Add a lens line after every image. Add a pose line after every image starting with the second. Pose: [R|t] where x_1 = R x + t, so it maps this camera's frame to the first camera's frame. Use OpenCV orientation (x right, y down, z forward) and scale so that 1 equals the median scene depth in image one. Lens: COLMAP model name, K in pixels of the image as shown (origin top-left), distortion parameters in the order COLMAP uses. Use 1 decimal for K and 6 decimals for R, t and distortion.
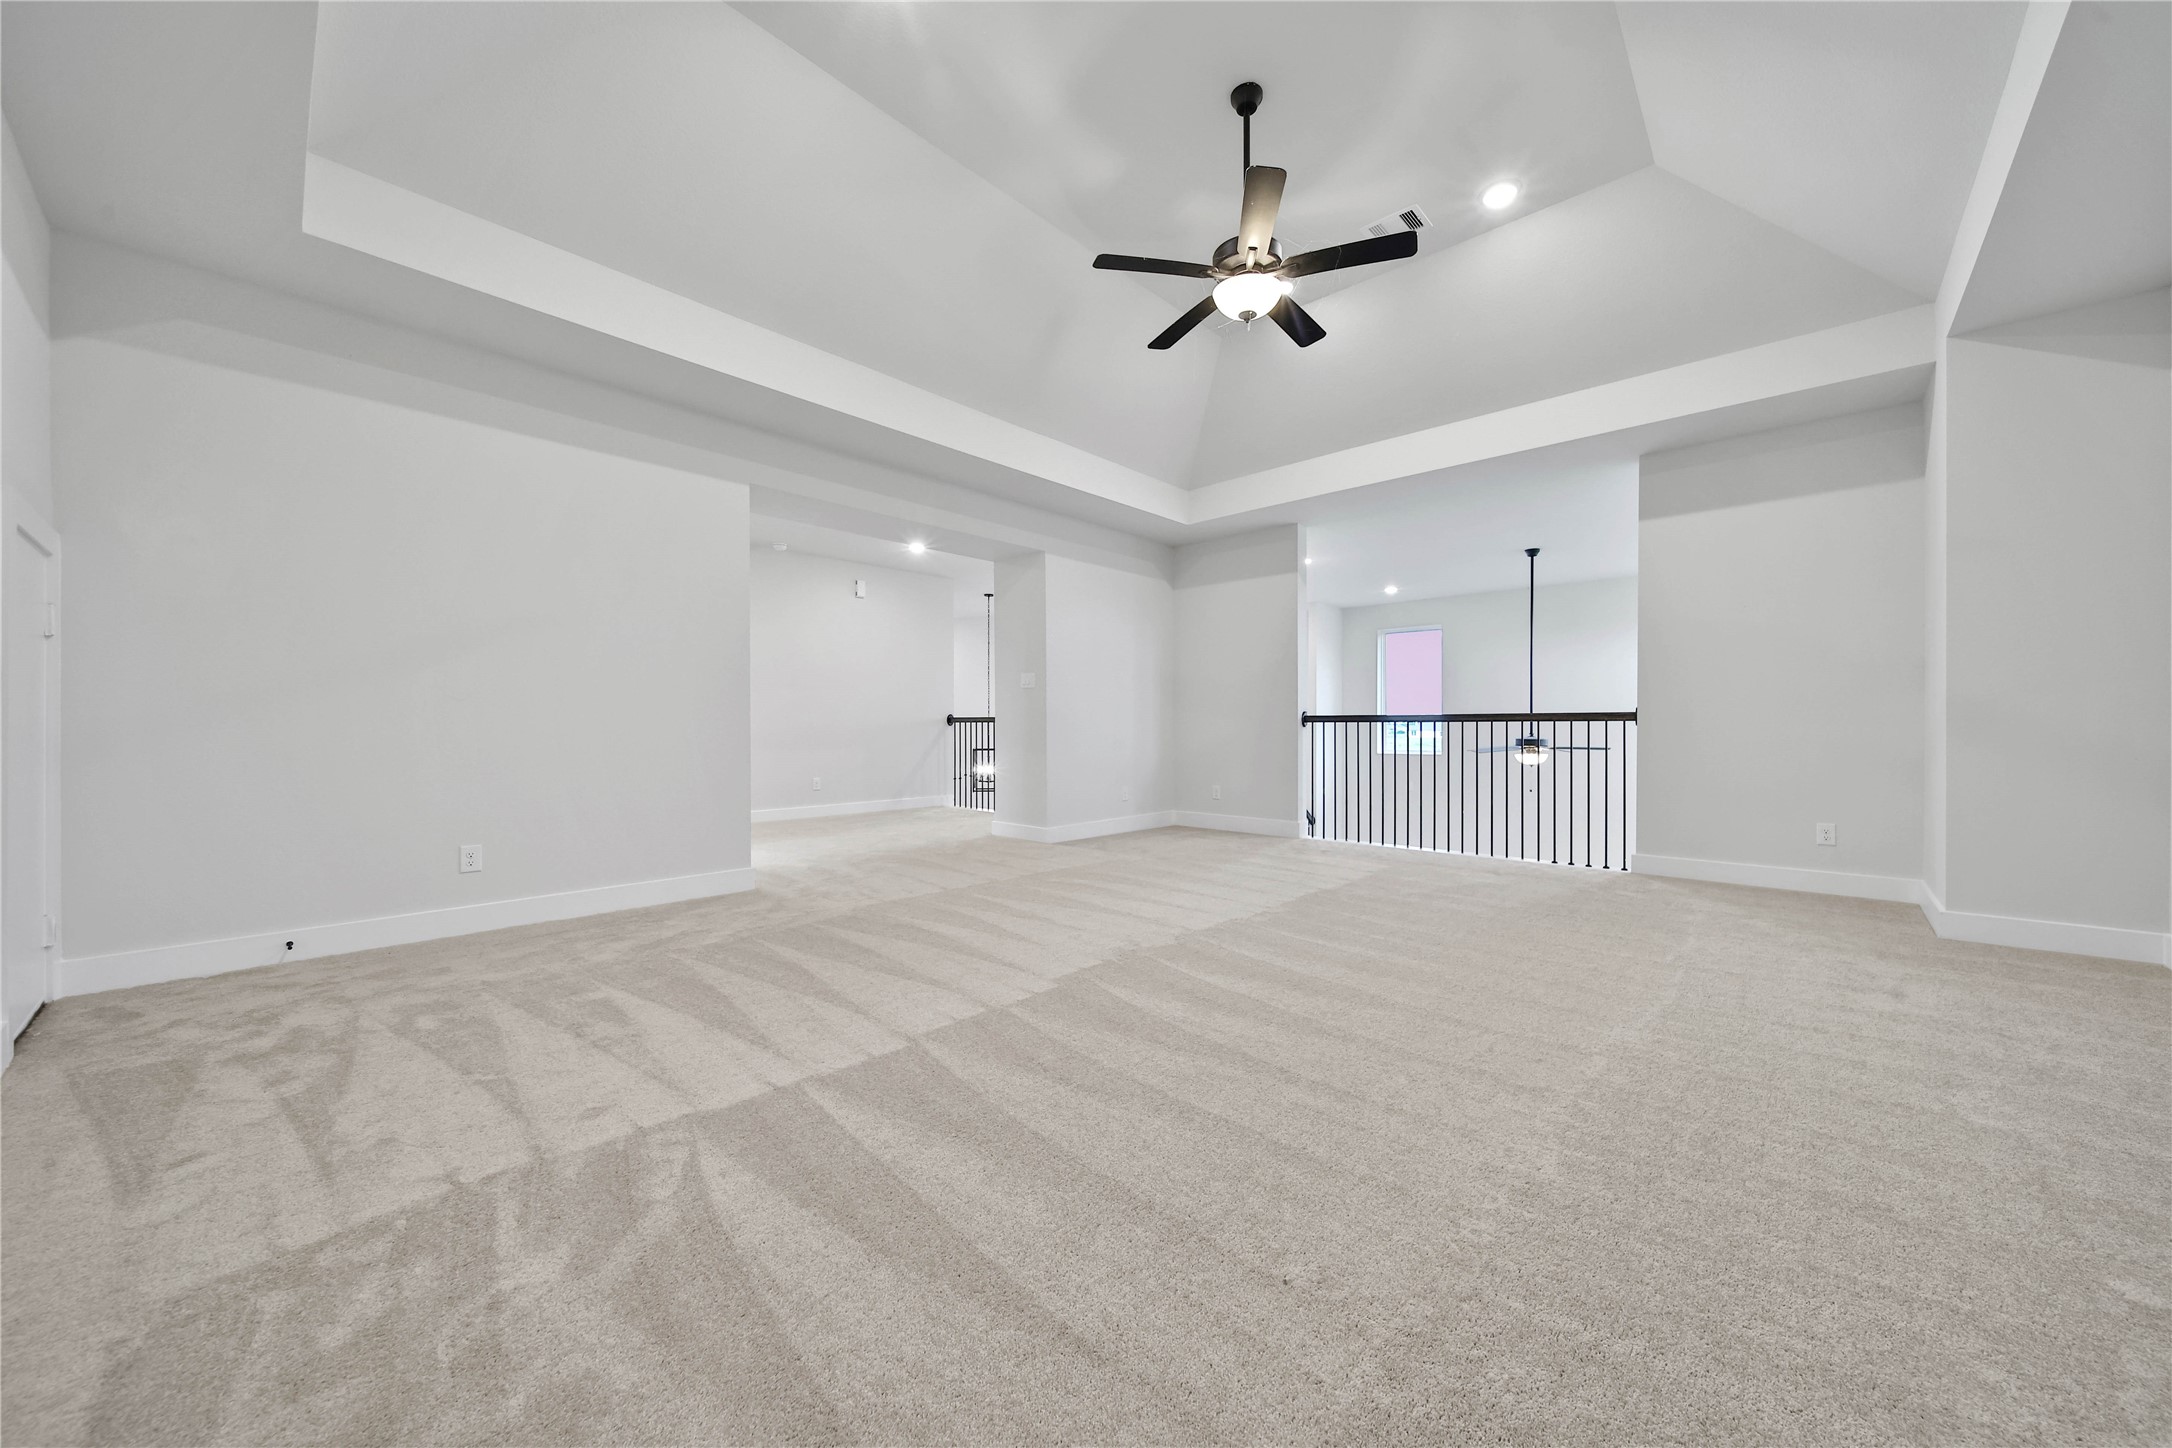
lens RADIAL K [[770.1, 0, 1075.2], [0, 770.1, 730.5], [0, 0, 1]] dist [0.000751, -0.000792]
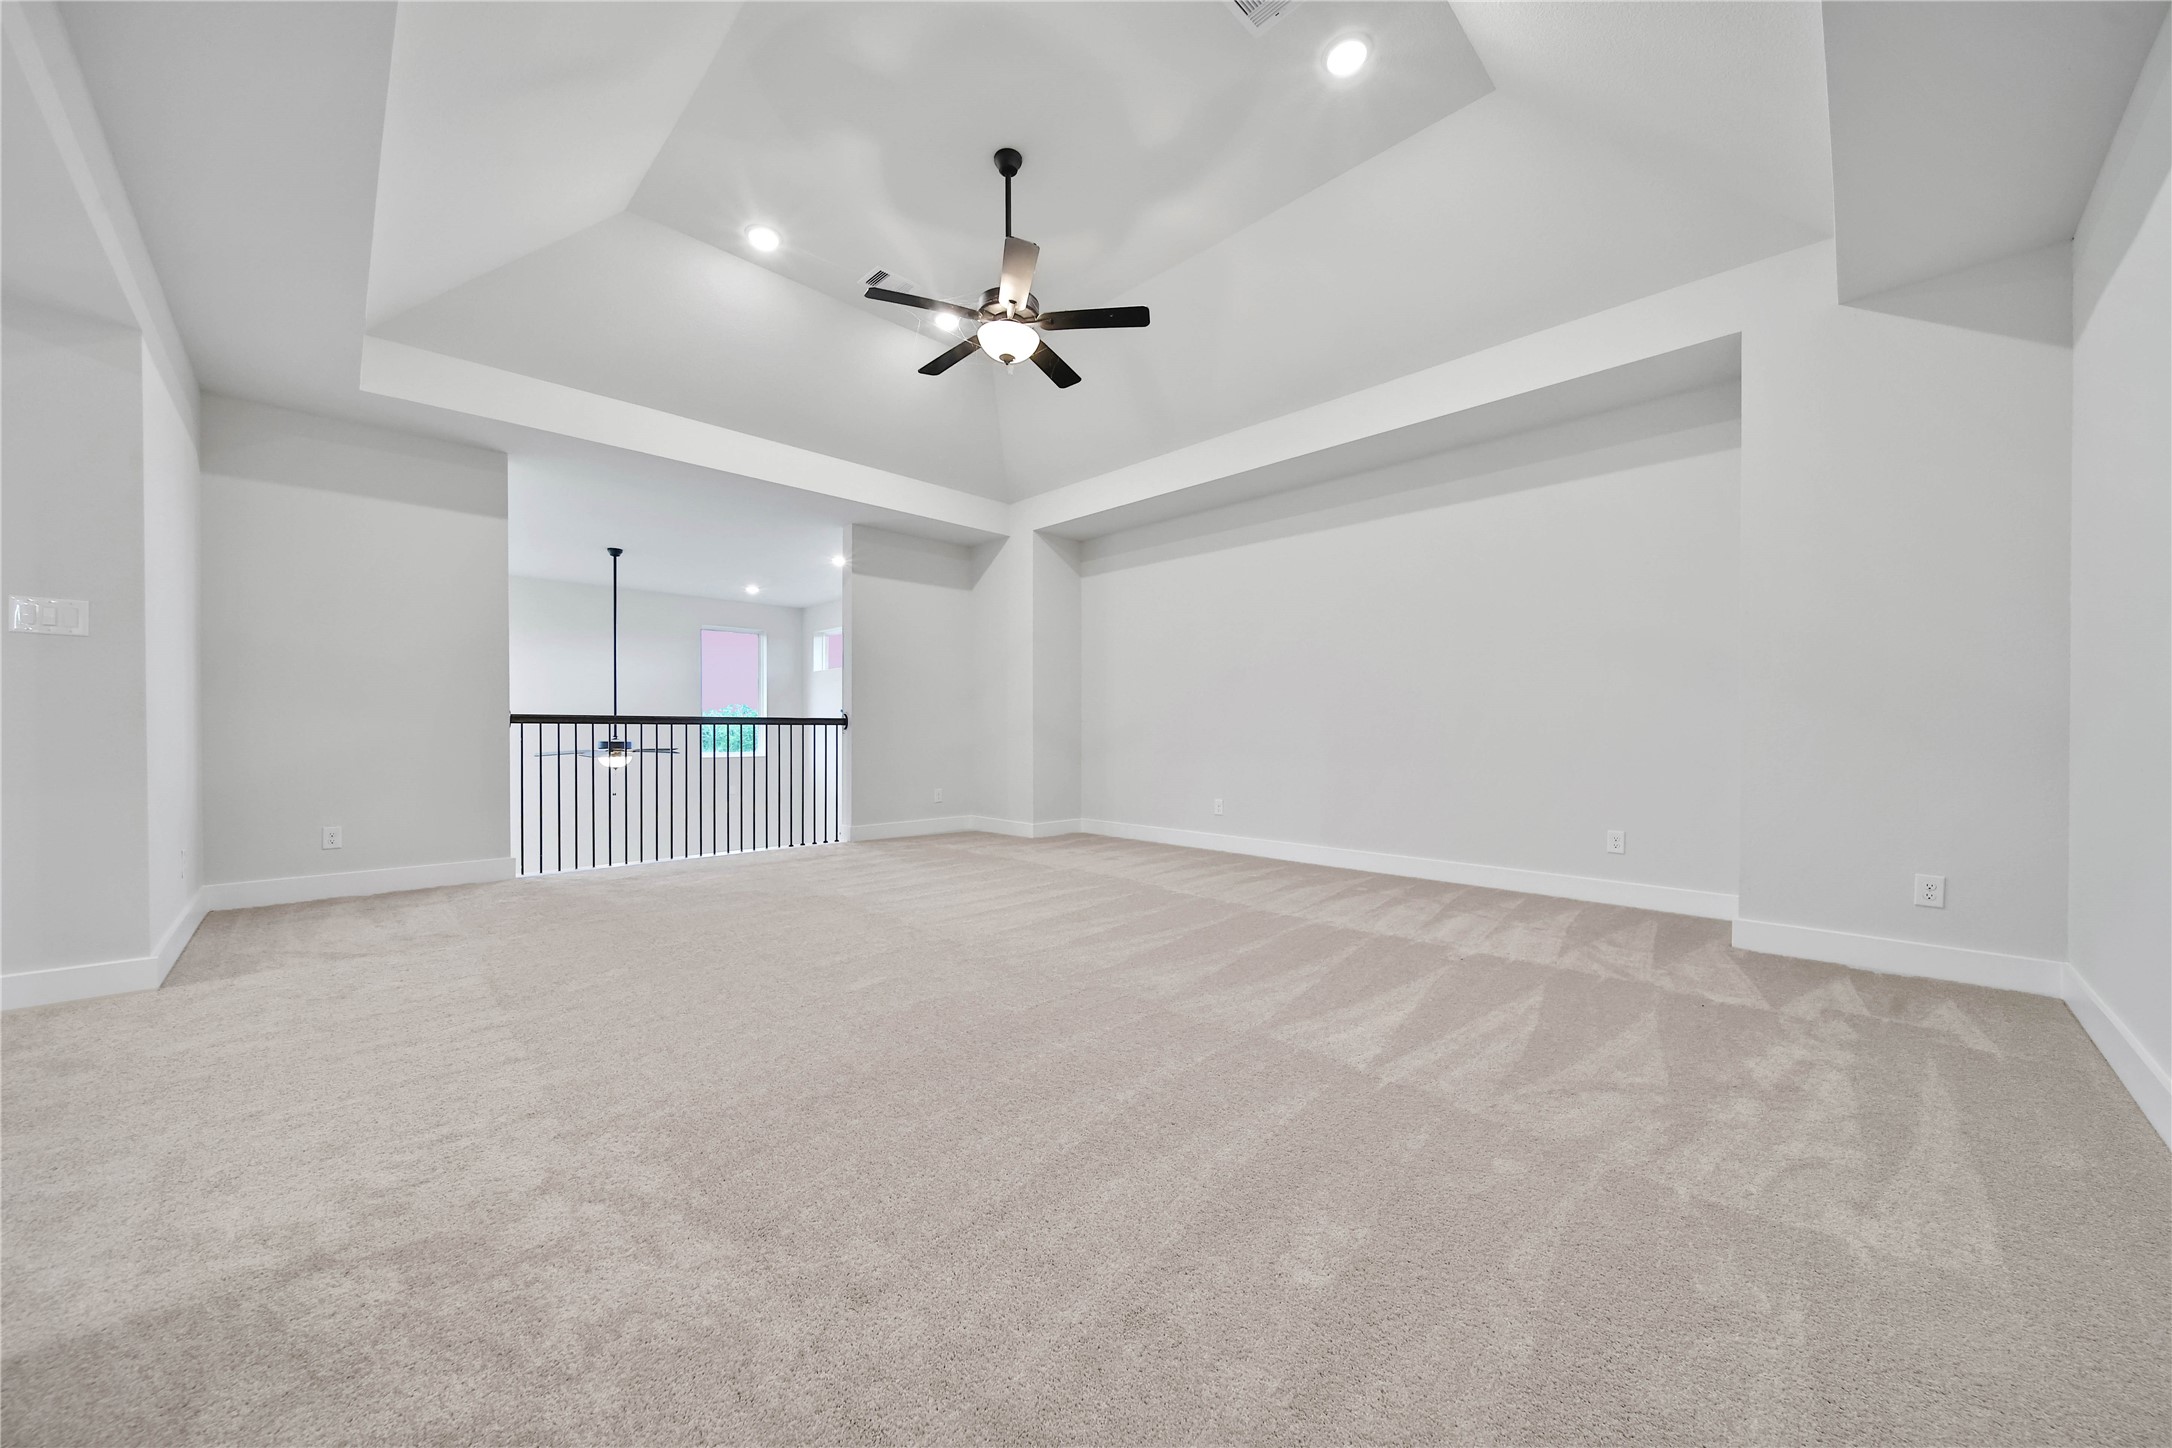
lens RADIAL K [[770.1, 0, 1075.2], [0, 770.1, 728.5], [0, 0, 1]] dist [0.000751, -0.000792]
pose [[0.043698, 0.003117, 0.999040, -0.379736], [0.000911, 0.999995, -0.003160, -0.002073], [-0.999044, 0.001048, 0.043695, 0.380586]]
